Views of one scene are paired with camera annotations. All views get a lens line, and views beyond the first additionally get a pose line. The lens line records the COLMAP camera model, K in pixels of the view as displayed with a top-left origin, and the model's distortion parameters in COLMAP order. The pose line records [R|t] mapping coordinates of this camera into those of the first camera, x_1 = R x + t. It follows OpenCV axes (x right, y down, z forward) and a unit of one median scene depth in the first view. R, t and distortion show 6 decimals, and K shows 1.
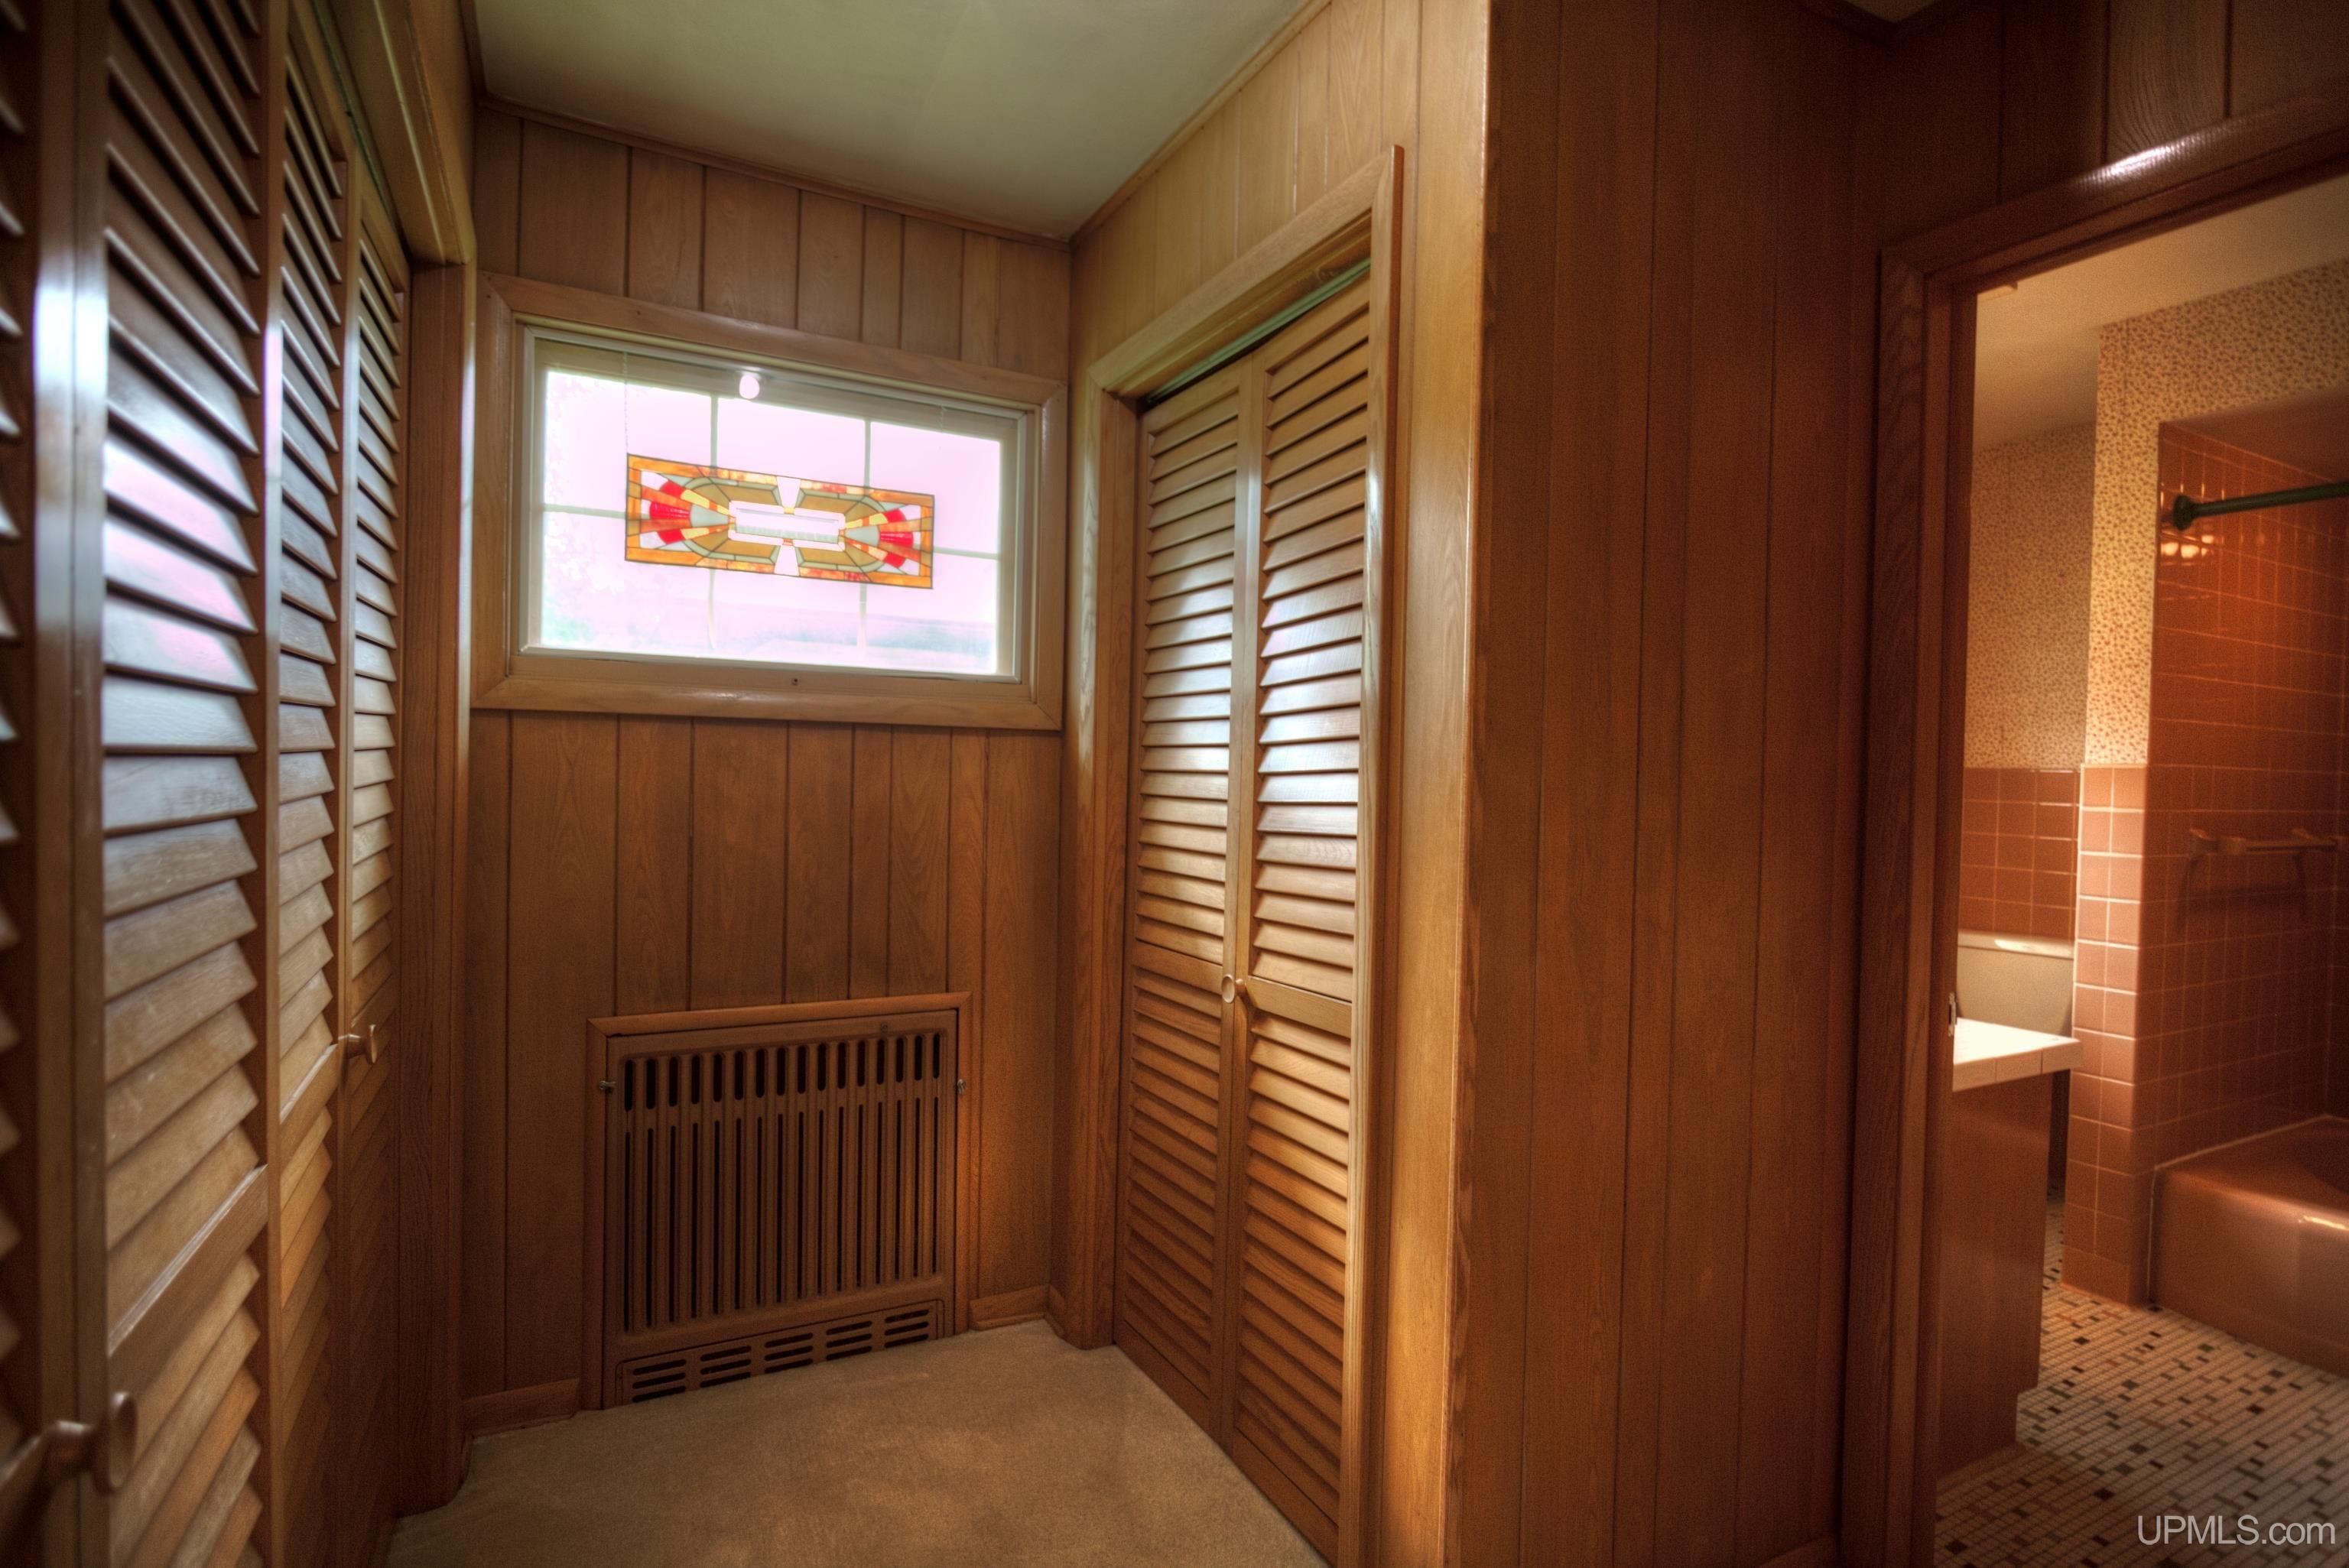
lens RADIAL K [[1151.7, 0, 1165.7], [0, 1151.7, 795.4], [0, 0, 1]] dist [-0.009942, 0.000543]
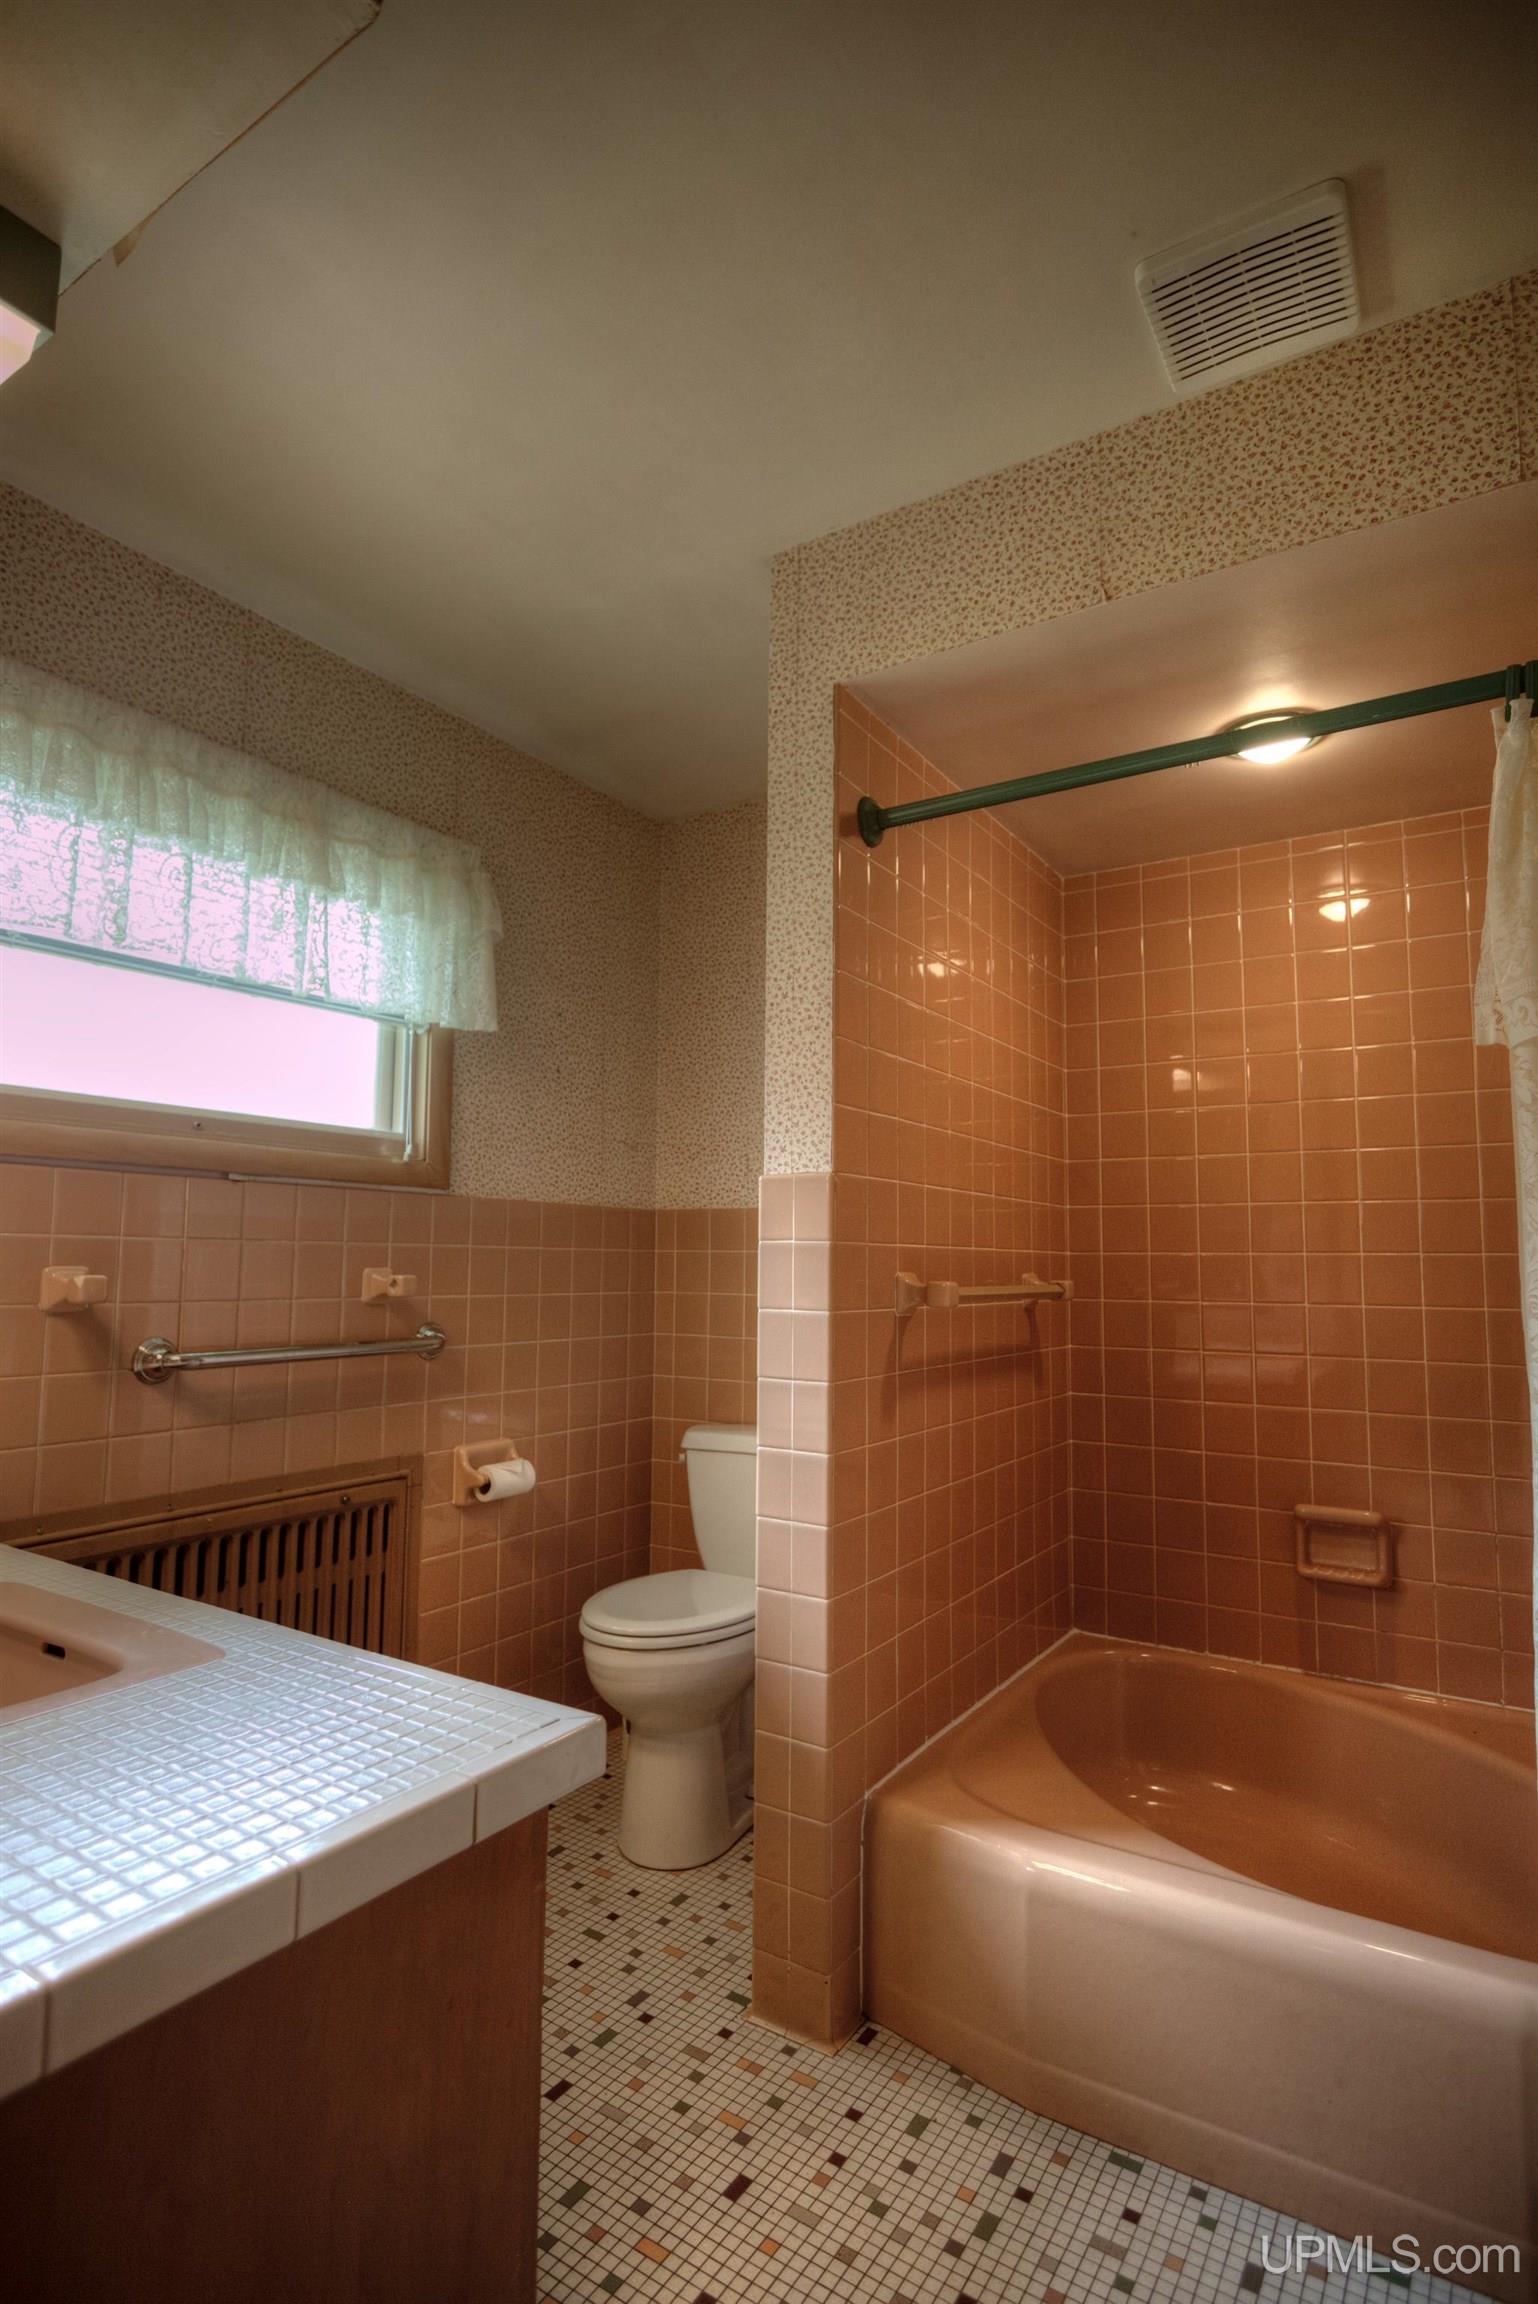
lens RADIAL K [[1167.9, 0, 770.1], [0, 1167.9, 1158.4], [0, 0, 1]] dist [-0.014762, 0.006329]
pose [[0.869812, 0.032933, 0.492283, 0.184130], [0.018593, 0.994873, -0.099408, 0.011643], [-0.493033, 0.095619, 0.864740, 0.160565]]
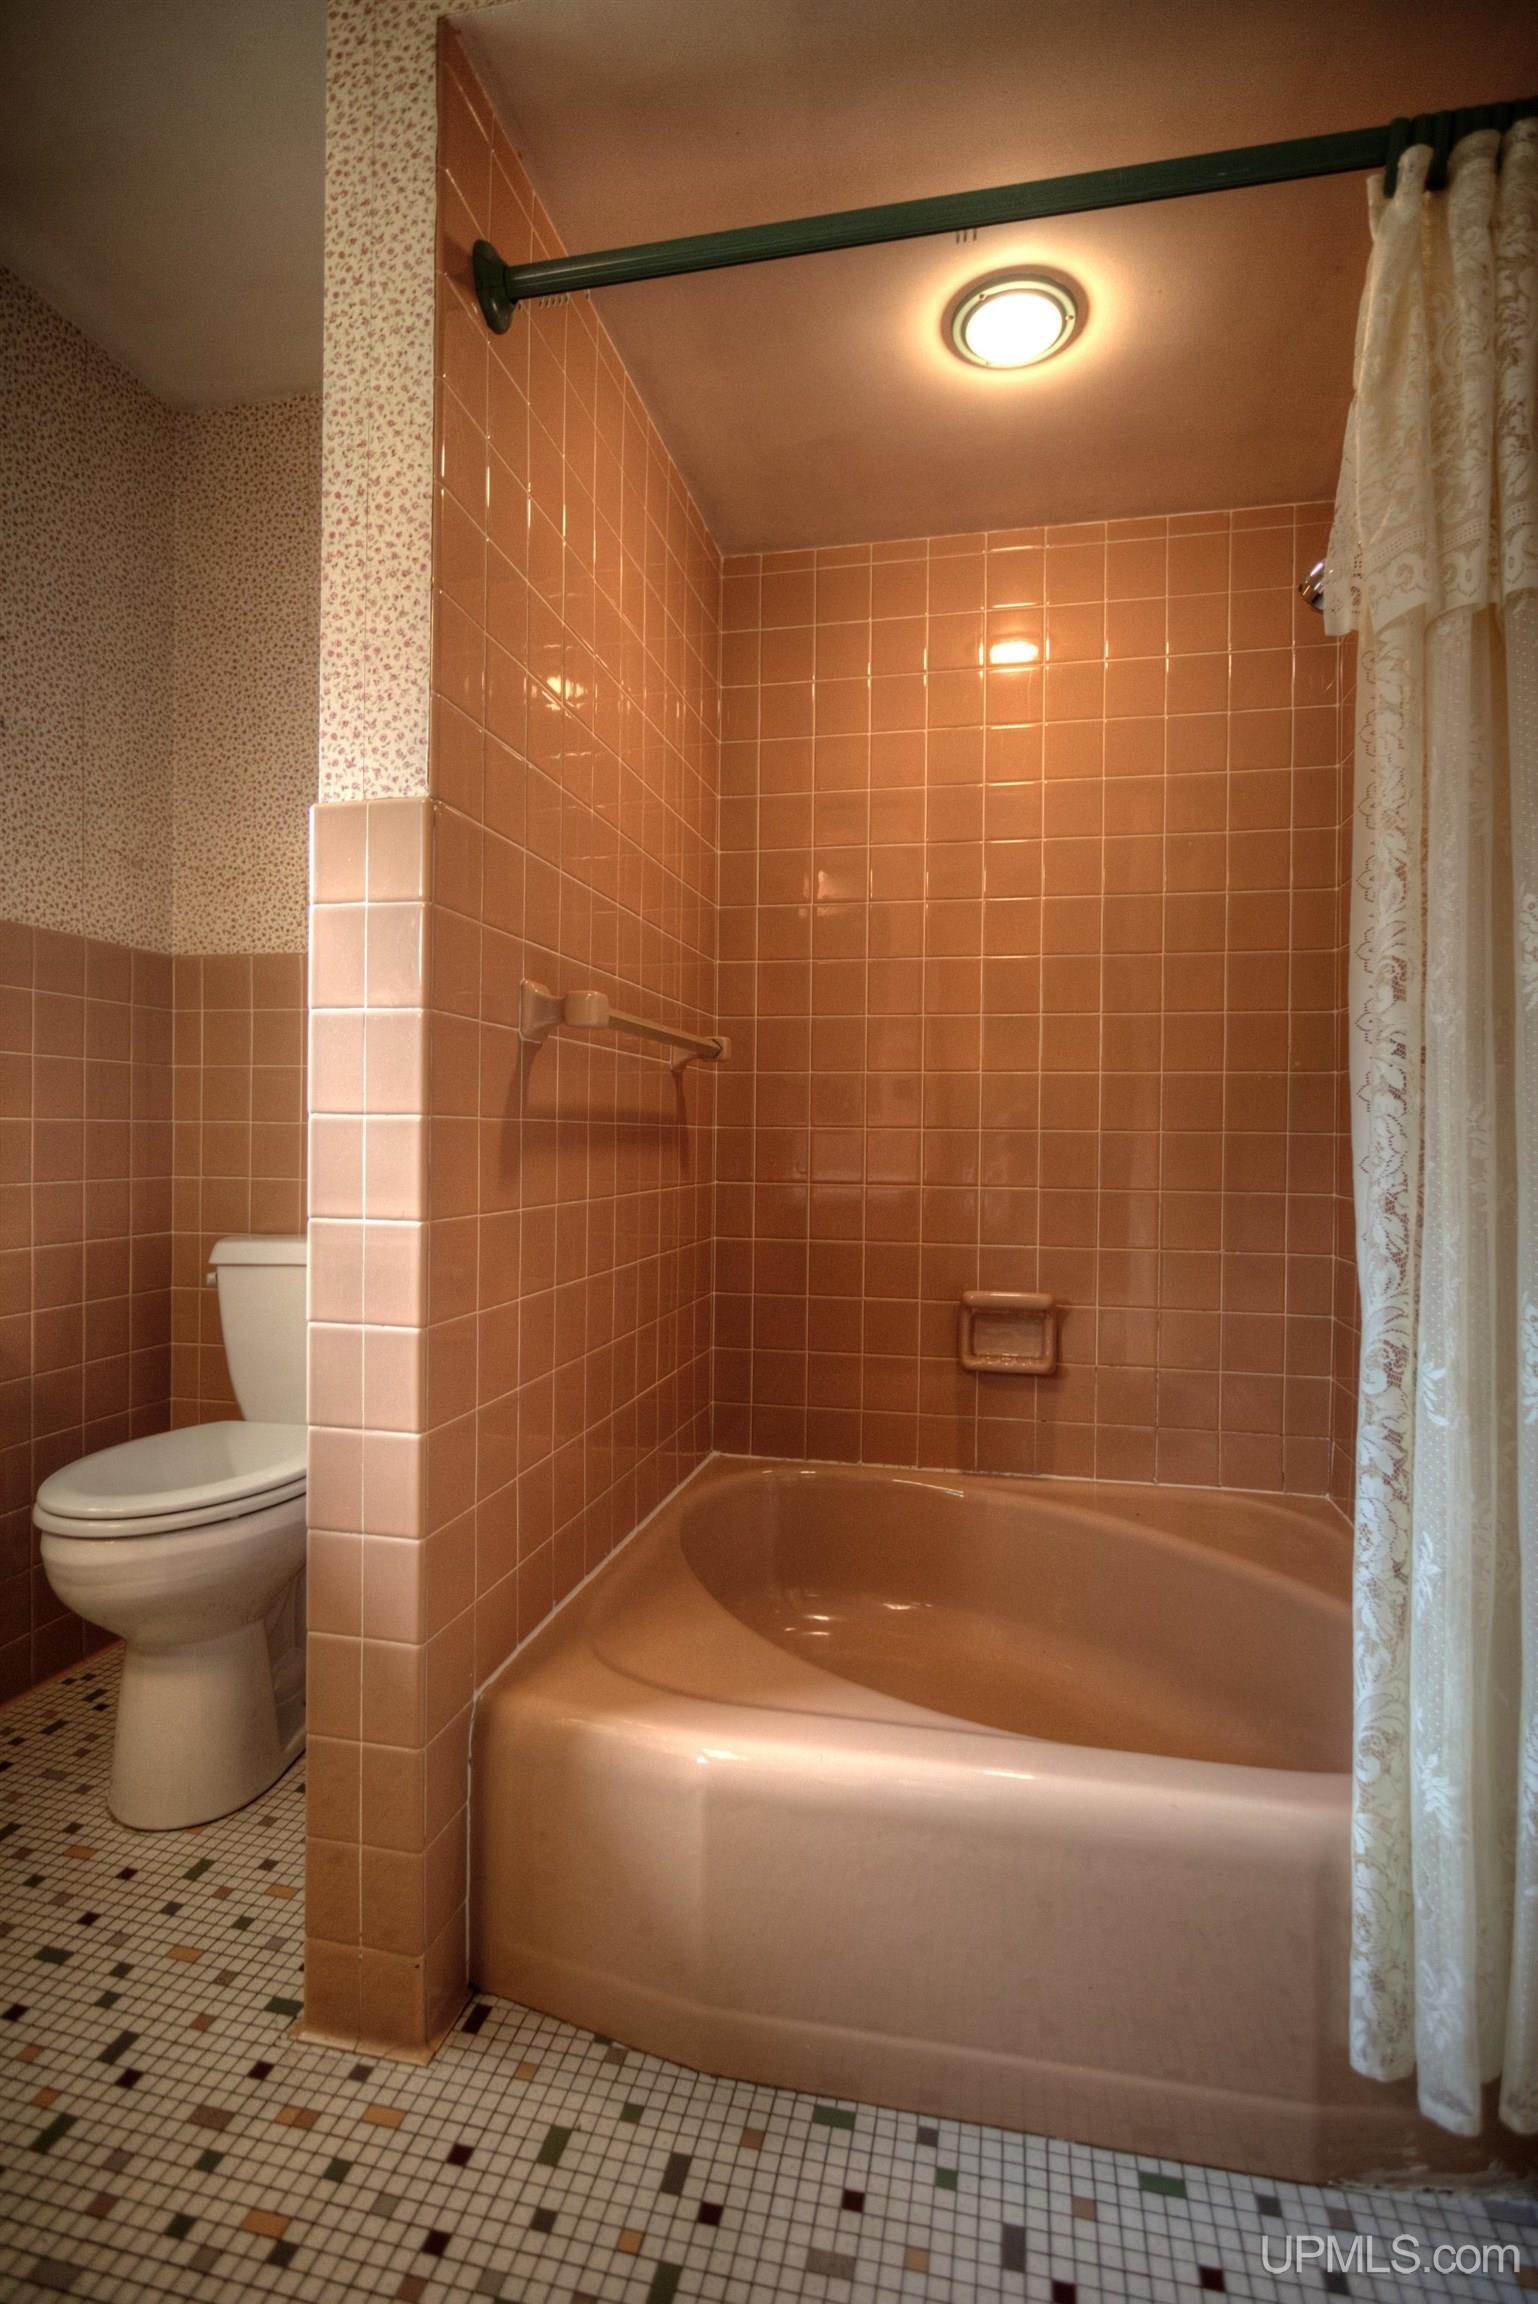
lens RADIAL K [[1130.1, 0, 773.7], [0, 1130.1, 1146.6], [0, 0, 1]] dist [-0.007756, 0.002076]
pose [[0.640530, -0.018981, 0.767698, 0.228253], [0.017649, 0.999794, 0.009994, 0.038396], [-0.767730, 0.007148, 0.640733, 0.233825]]
